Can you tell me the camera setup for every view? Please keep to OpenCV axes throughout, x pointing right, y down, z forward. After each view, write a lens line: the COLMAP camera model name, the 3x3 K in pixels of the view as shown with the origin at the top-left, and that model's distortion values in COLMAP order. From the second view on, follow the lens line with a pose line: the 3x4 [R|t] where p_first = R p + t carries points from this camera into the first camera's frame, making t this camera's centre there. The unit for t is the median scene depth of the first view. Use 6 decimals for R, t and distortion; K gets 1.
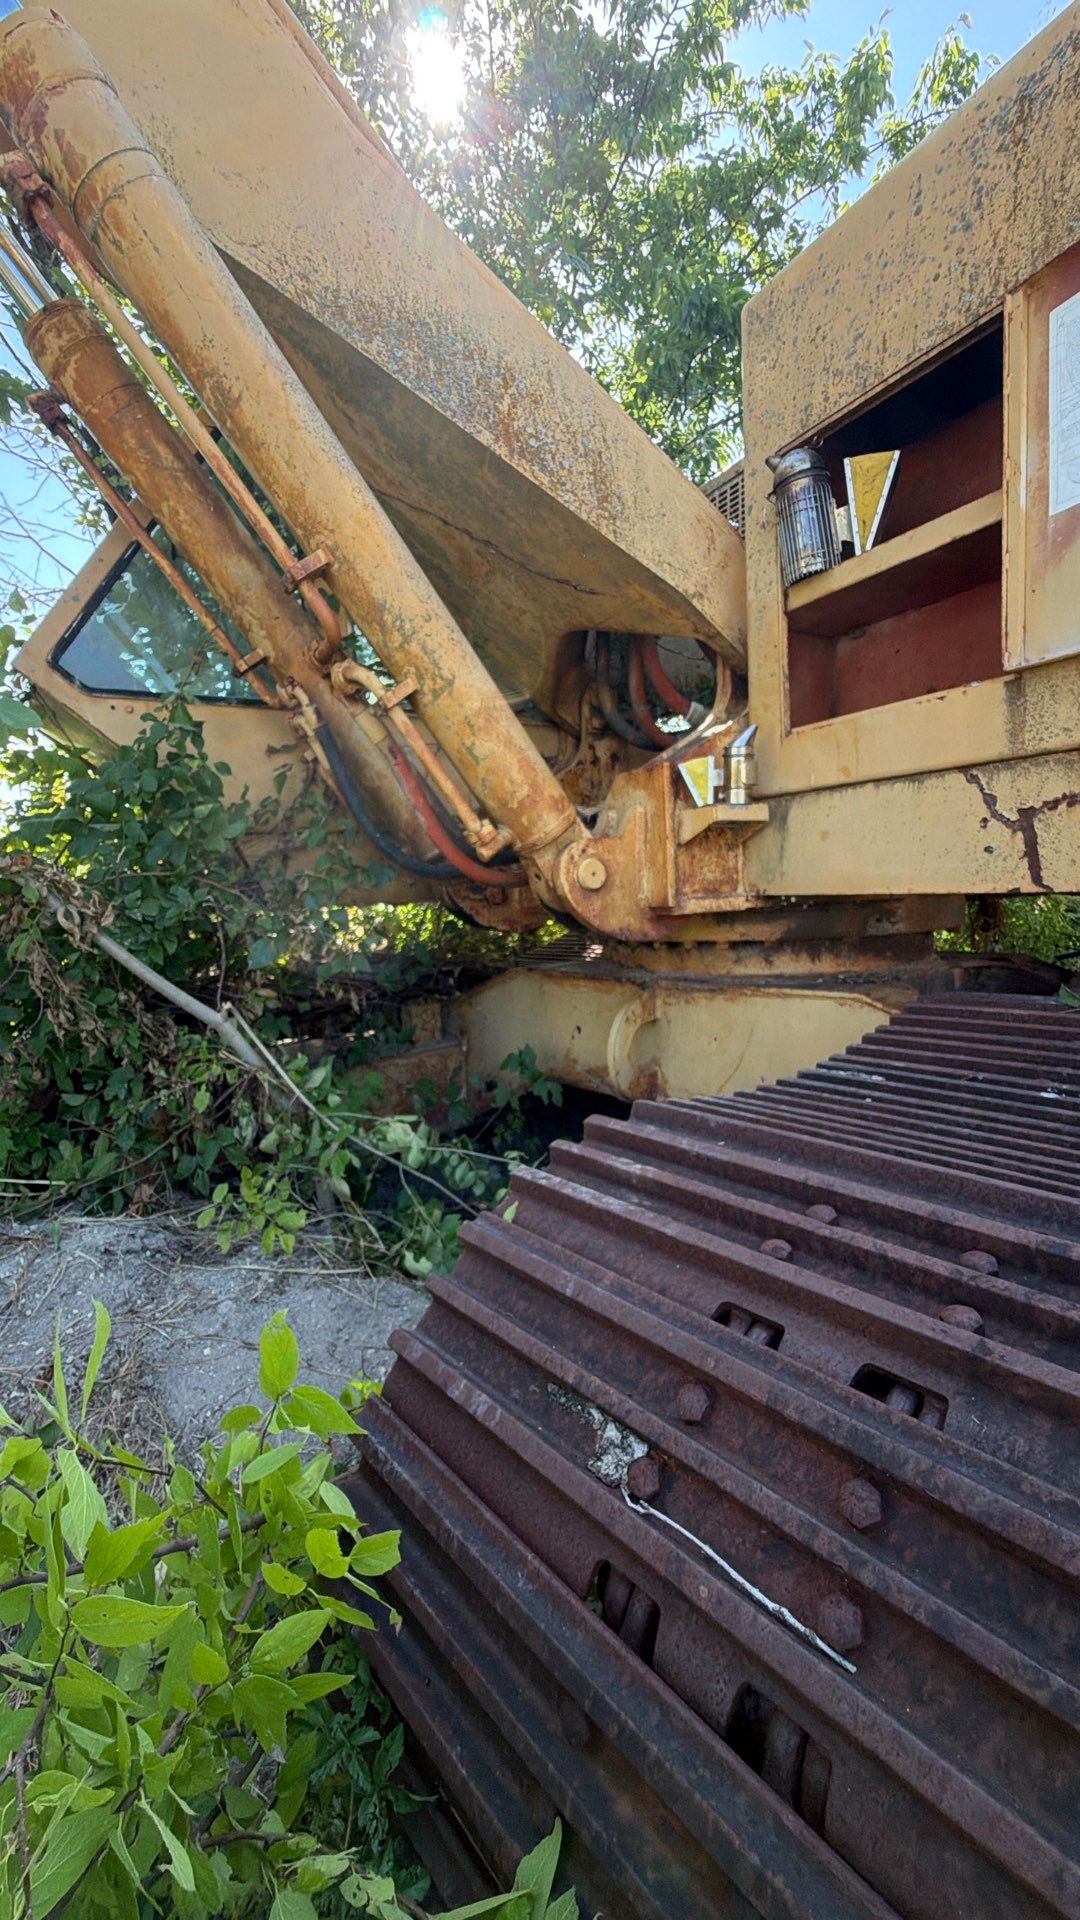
lens RADIAL K [[770.3, 0, 540.0], [0, 770.3, 960.0], [0, 0, 1]] dist [-0.000418, 0.000376]
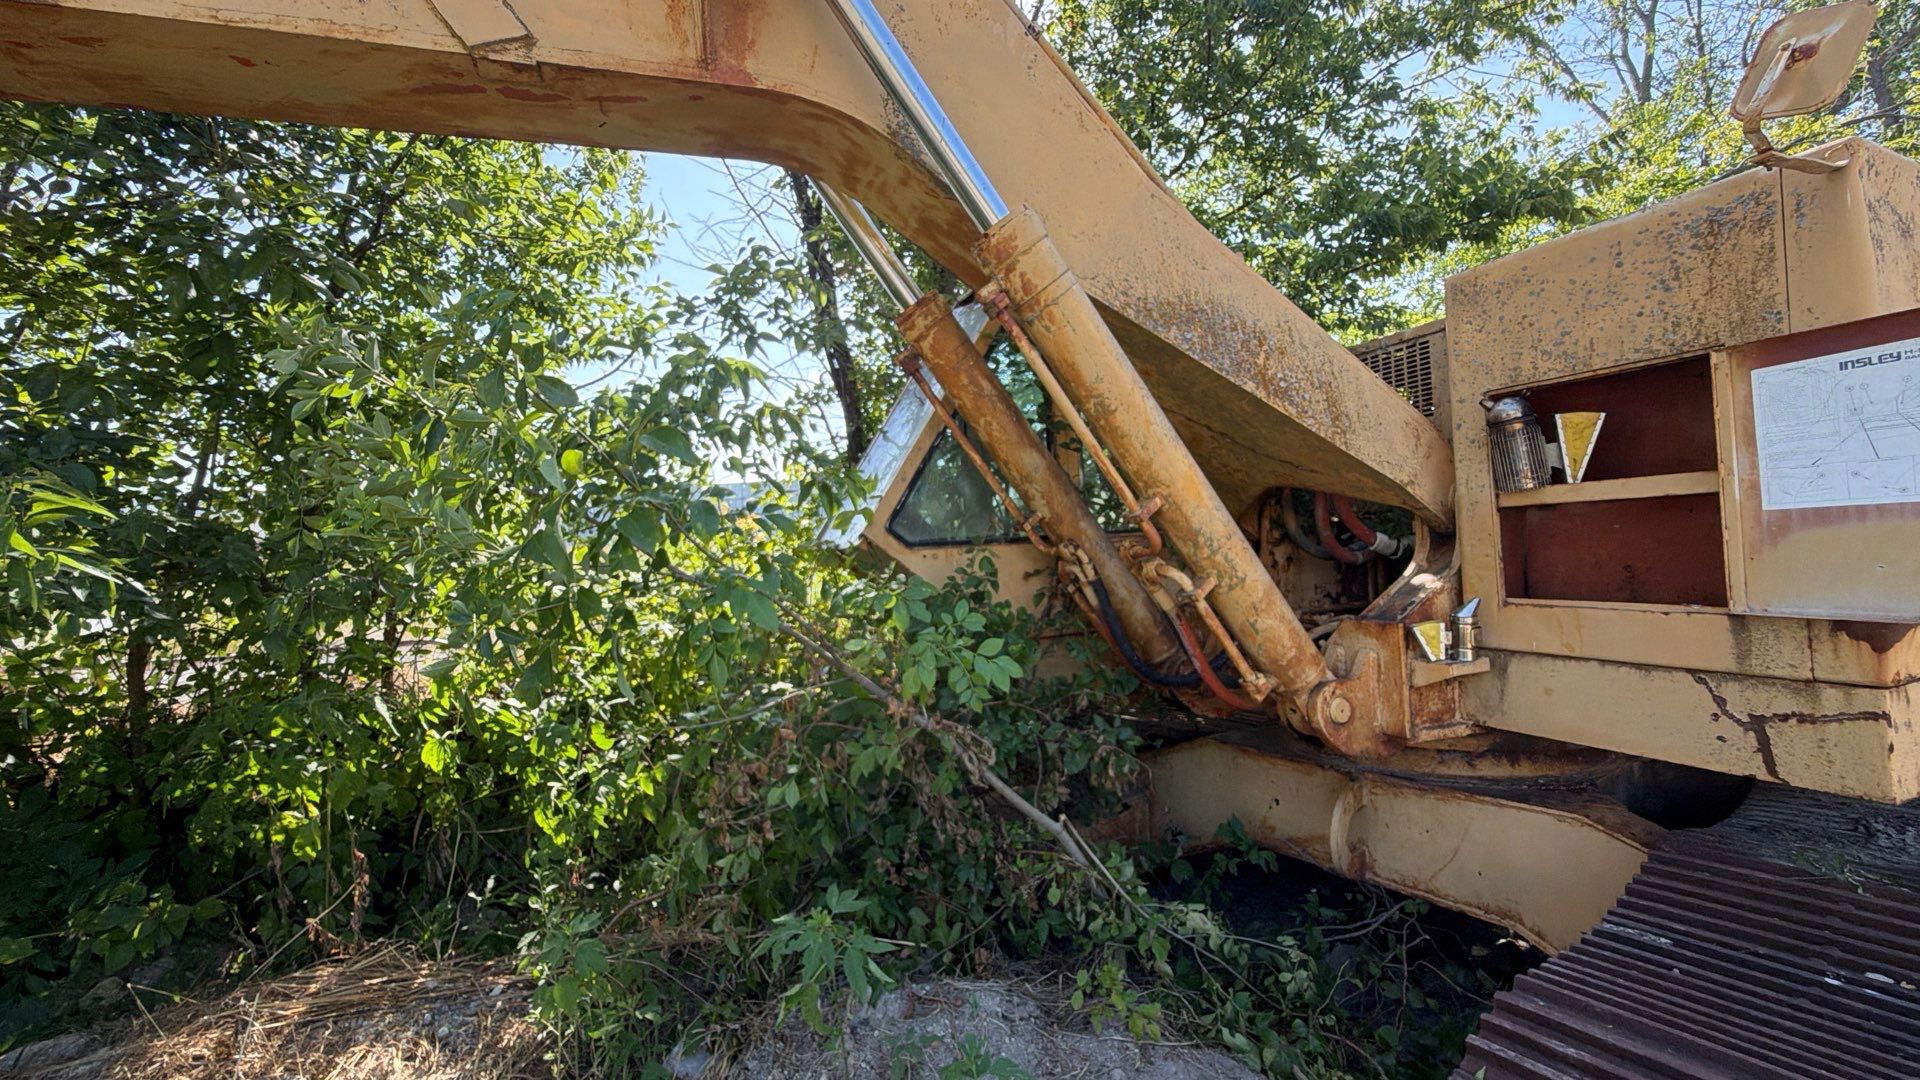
lens RADIAL K [[770.3, 0, 955.0], [0, 770.3, 538.1], [0, 0, 1]] dist [-0.000418, 0.000376]
pose [[0.992309, -0.012432, -0.123159, -0.411460], [0.000152, 0.995065, -0.099221, -0.275859], [0.123785, 0.098439, 0.987414, -0.359866]]
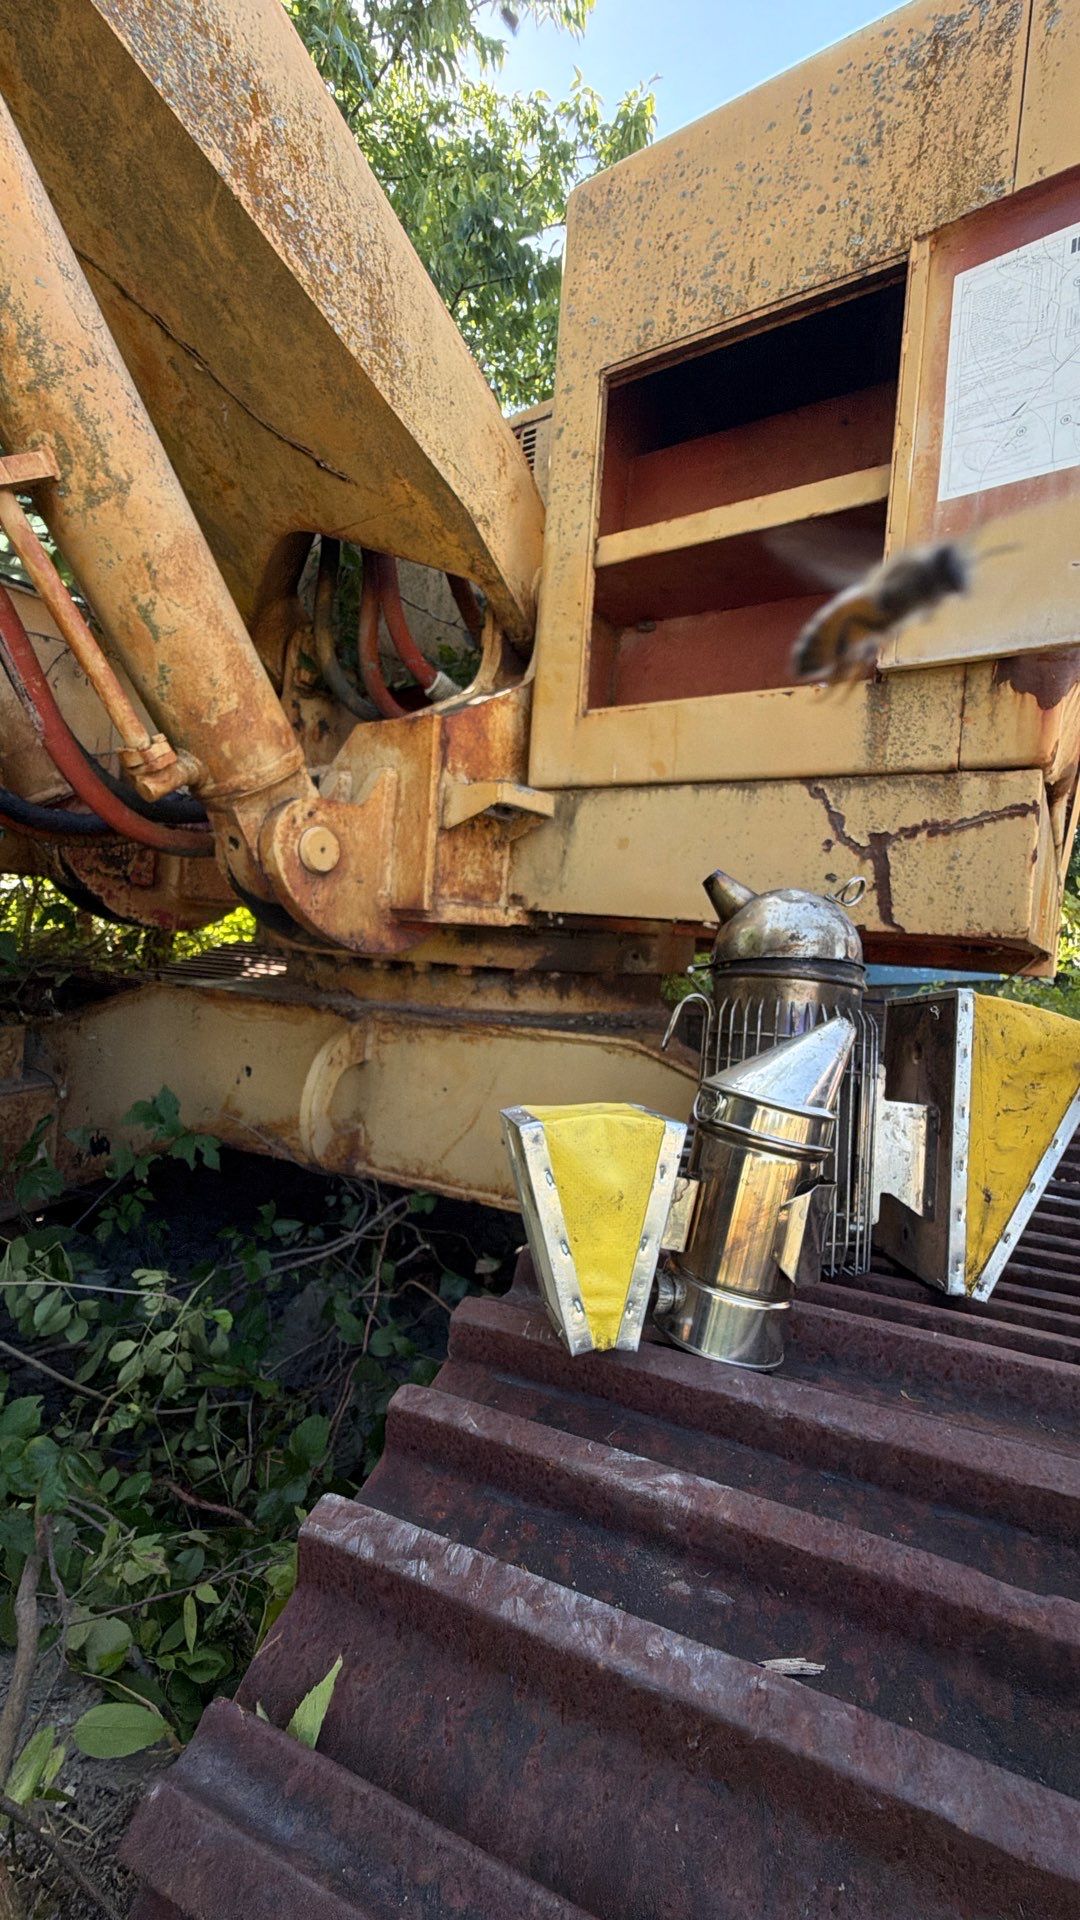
lens RADIAL K [[770.4, 0, 541.1], [0, 770.4, 958.2], [0, 0, 1]] dist [0.001133, 0.000185]
pose [[0.889753, 0.088790, 0.447722, -0.058162], [-0.066761, 0.995664, -0.064782, 0.017001], [-0.451533, 0.027750, 0.891823, 0.308555]]
